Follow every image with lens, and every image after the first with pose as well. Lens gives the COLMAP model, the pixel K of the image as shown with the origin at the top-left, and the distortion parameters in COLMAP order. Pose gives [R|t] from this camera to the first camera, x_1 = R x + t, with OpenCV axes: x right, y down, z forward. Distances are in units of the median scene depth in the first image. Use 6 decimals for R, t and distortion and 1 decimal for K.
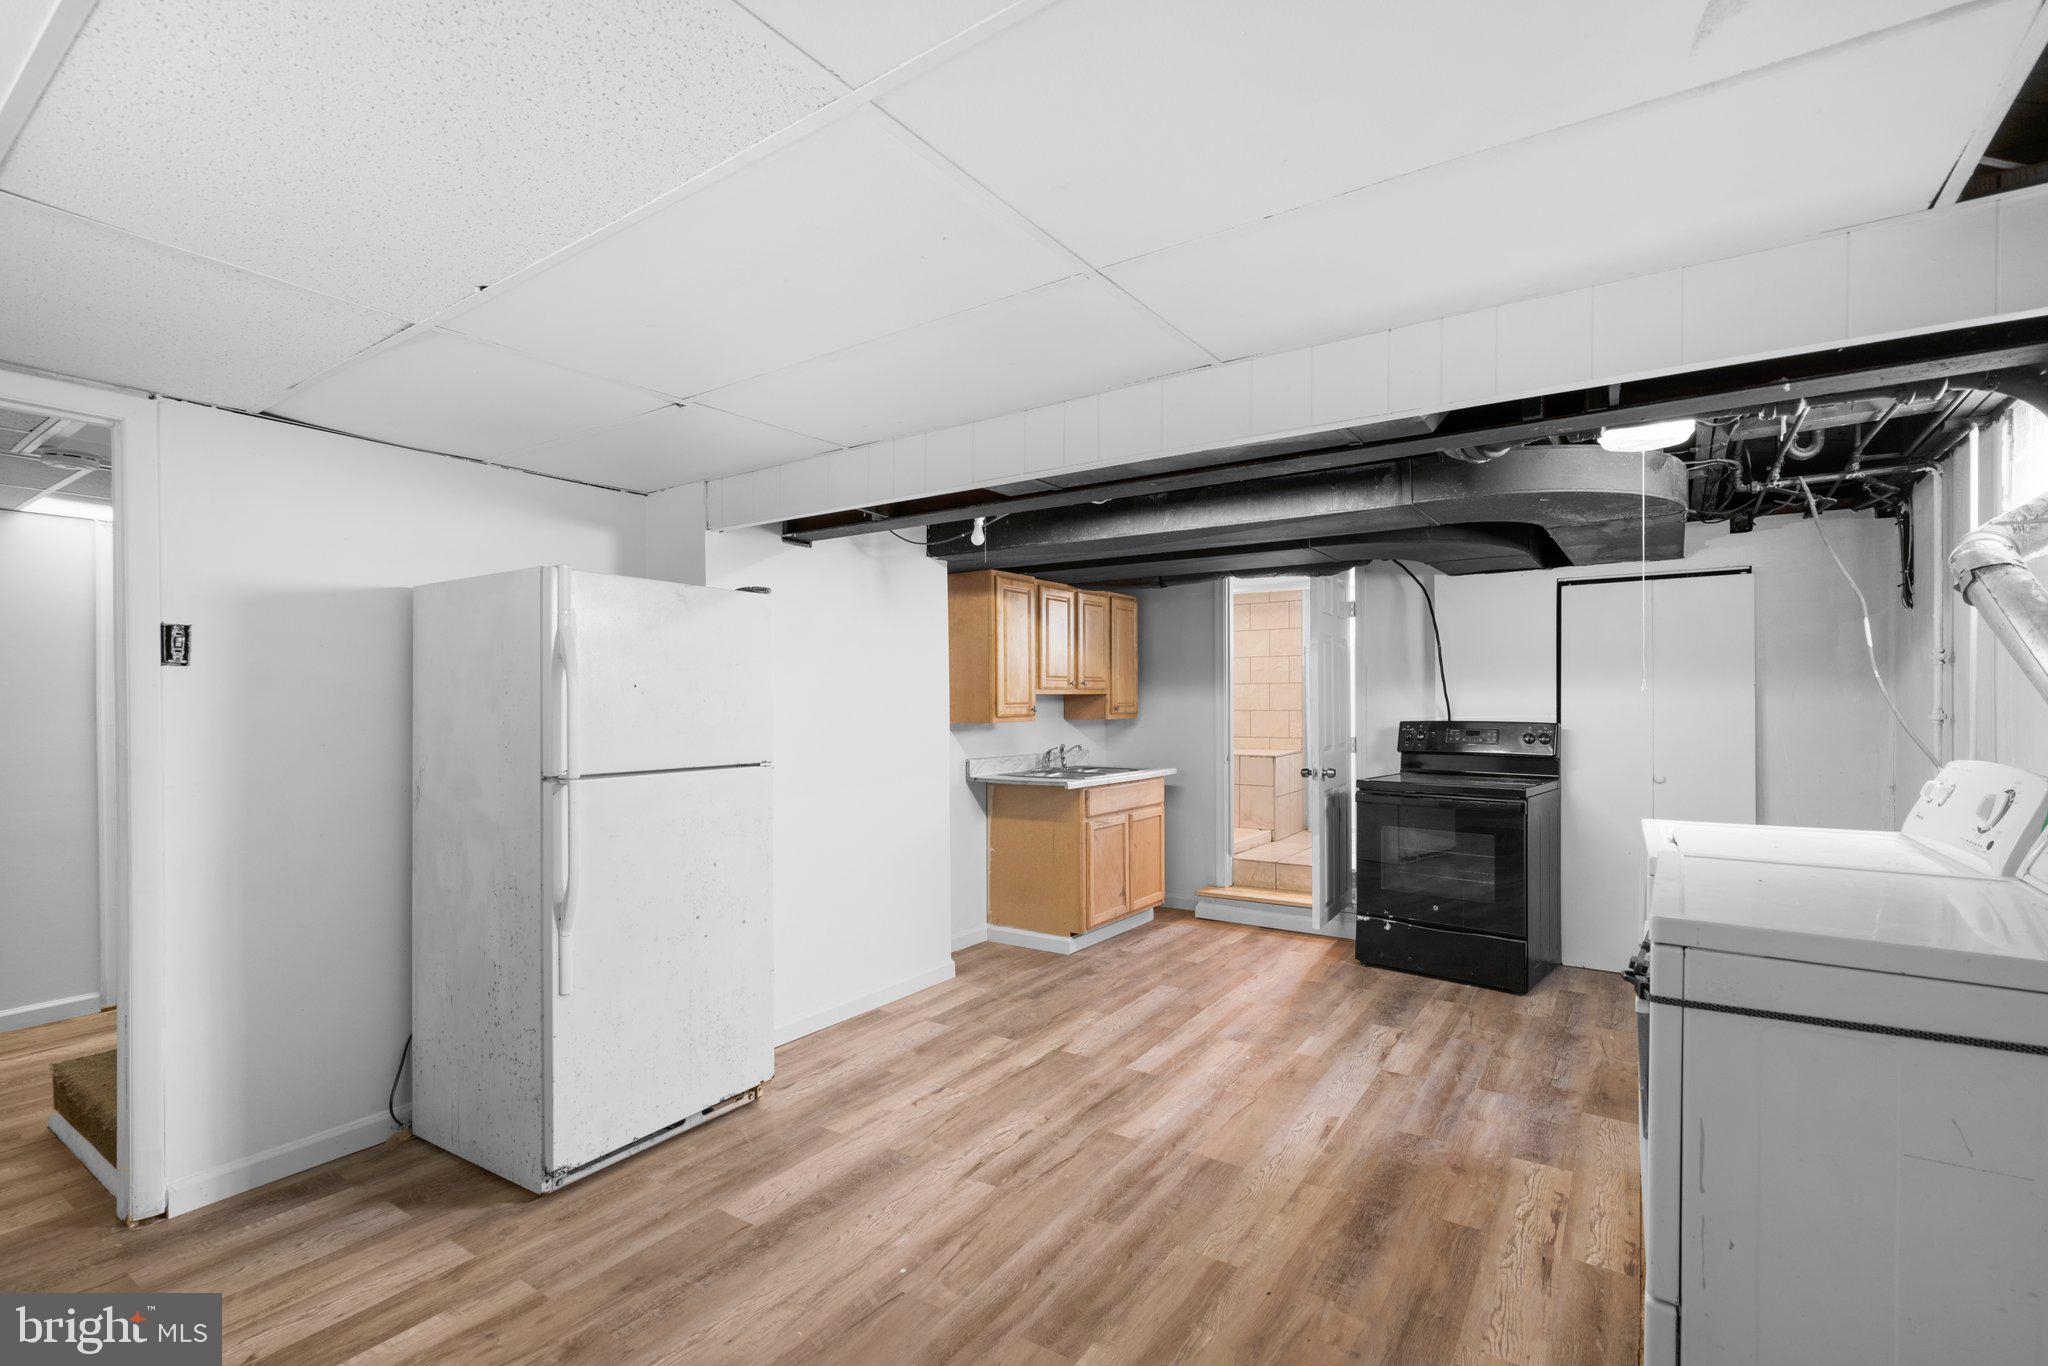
lens RADIAL K [[935.5, 0, 1006.5], [0, 935.5, 695.1], [0, 0, 1]] dist [-0.009072, 0.004095]
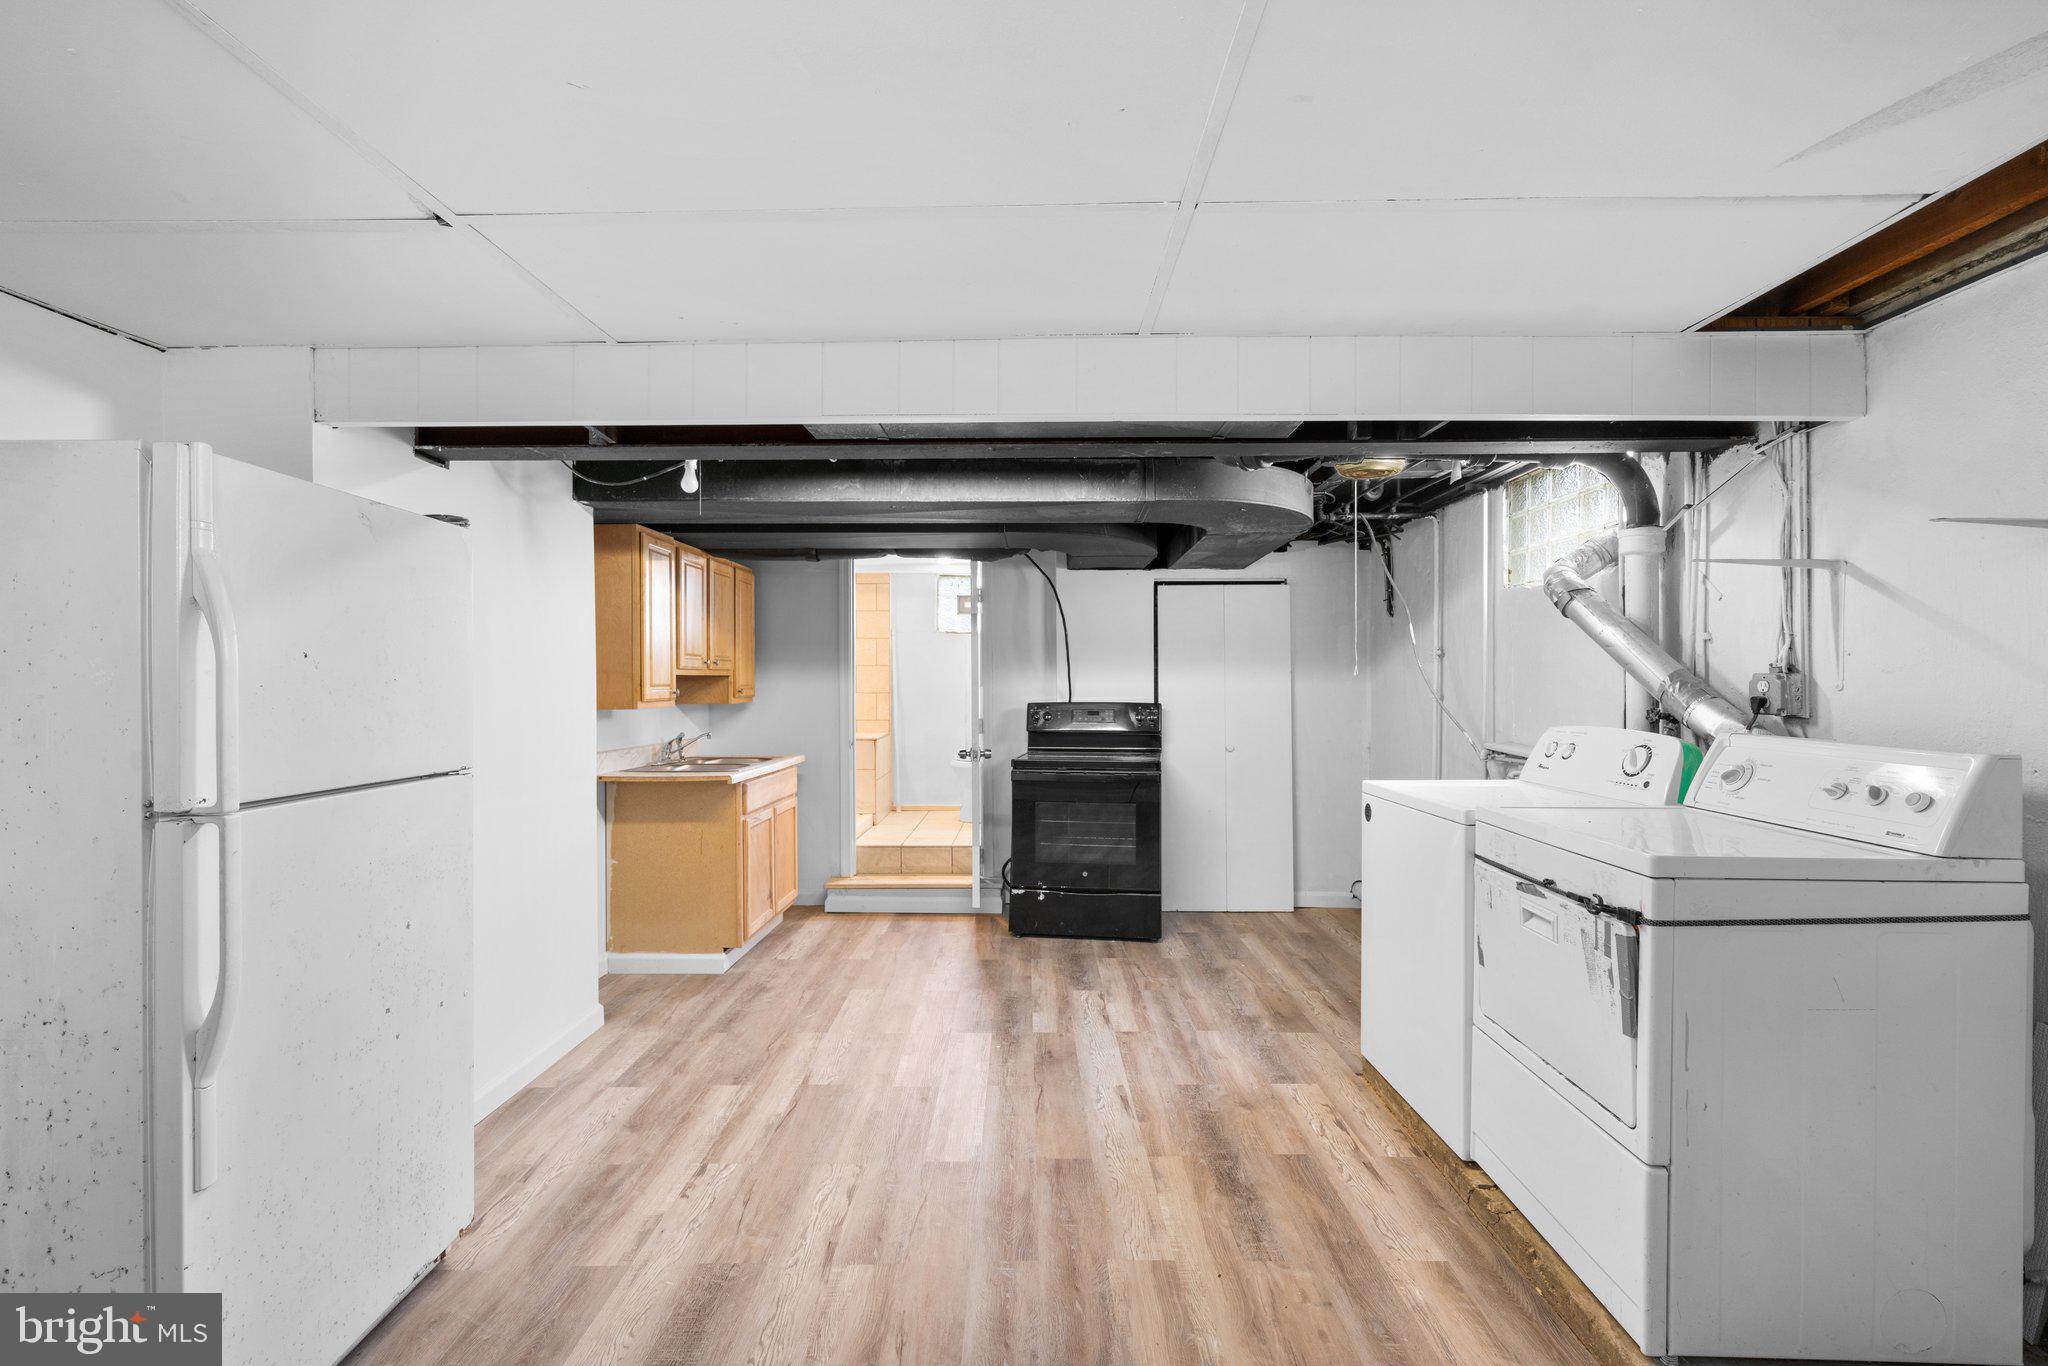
lens RADIAL K [[935.5, 0, 1027.0], [0, 935.5, 677.6], [0, 0, 1]] dist [-0.009072, 0.004095]
pose [[0.829459, 0.006427, 0.558530, -0.246072], [-0.005843, 0.999979, -0.002829, 0.002890], [-0.558536, -0.000917, 0.829480, 0.157006]]
